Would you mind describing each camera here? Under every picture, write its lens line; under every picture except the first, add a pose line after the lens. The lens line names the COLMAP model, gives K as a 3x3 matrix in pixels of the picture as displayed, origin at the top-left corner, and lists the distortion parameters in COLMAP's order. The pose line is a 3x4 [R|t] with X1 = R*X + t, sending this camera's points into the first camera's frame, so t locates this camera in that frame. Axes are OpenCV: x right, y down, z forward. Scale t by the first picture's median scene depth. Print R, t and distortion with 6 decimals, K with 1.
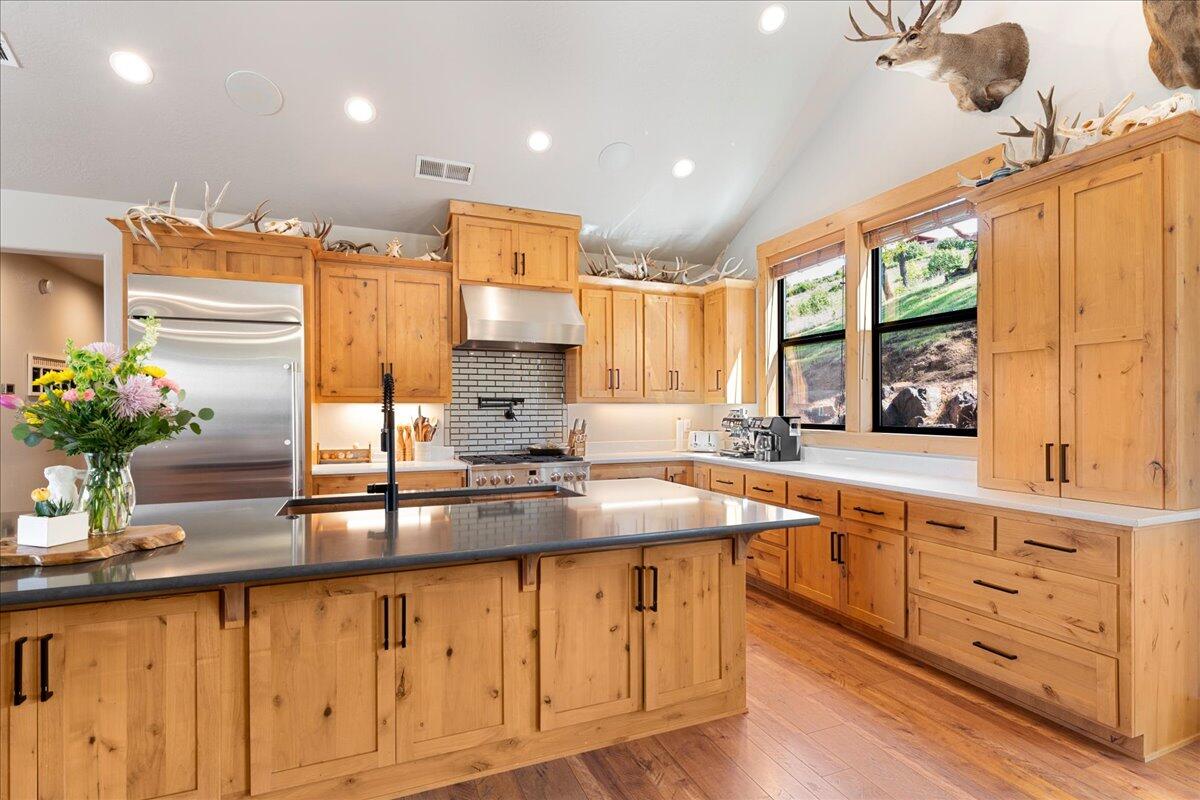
lens RADIAL K [[573.6, 0, 600.0], [0, 573.6, 400.0], [0, 0, 1]] dist [0.000782, -0.000129]
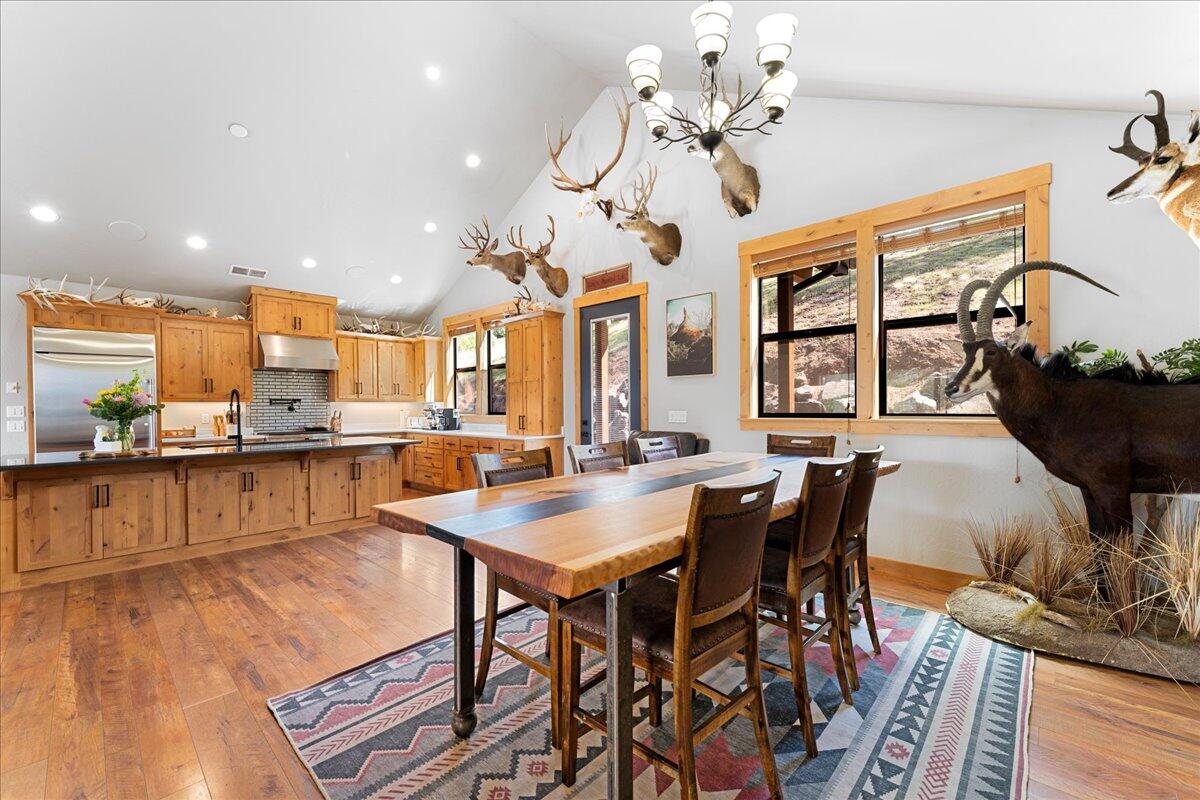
lens RADIAL K [[482.7, 0, 595.9], [0, 482.7, 406.2], [0, 0, 1]] dist [-0.000272, -0.000023]
pose [[0.912774, -0.005862, 0.408423, 0.133931], [-0.000170, 0.999891, 0.014732, -0.004919], [-0.408465, -0.013517, 0.912674, -1.090380]]
